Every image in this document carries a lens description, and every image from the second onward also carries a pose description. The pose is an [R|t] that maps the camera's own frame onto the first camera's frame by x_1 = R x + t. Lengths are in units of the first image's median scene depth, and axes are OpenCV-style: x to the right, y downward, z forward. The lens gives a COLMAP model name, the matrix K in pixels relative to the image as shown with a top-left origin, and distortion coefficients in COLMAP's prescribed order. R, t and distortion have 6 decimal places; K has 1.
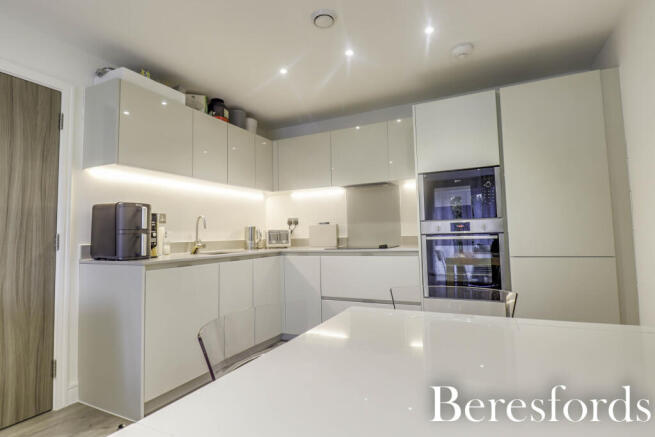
lens RADIAL K [[336.2, 0, 332.1], [0, 336.2, 214.5], [0, 0, 1]] dist [0.005897, -0.014074]
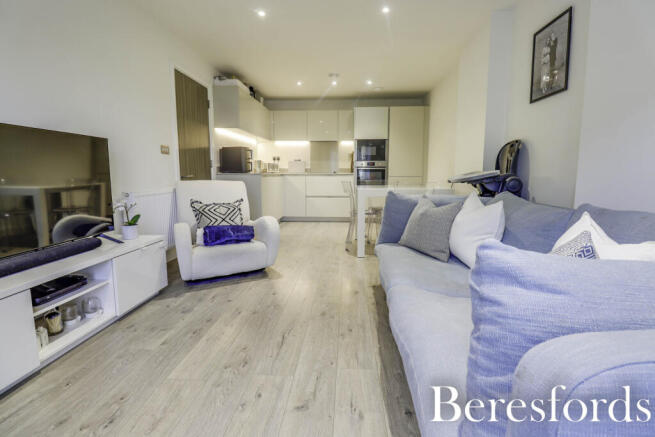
lens RADIAL K [[307.7, 0, 332.5], [0, 307.7, 211.4], [0, 0, 1]] dist [0.001409, -0.013148]
pose [[0.920800, -0.023191, 0.389346, -0.707609], [-0.048103, 0.983858, 0.172364, 0.003776], [-0.387059, -0.177441, 0.904821, -0.904766]]
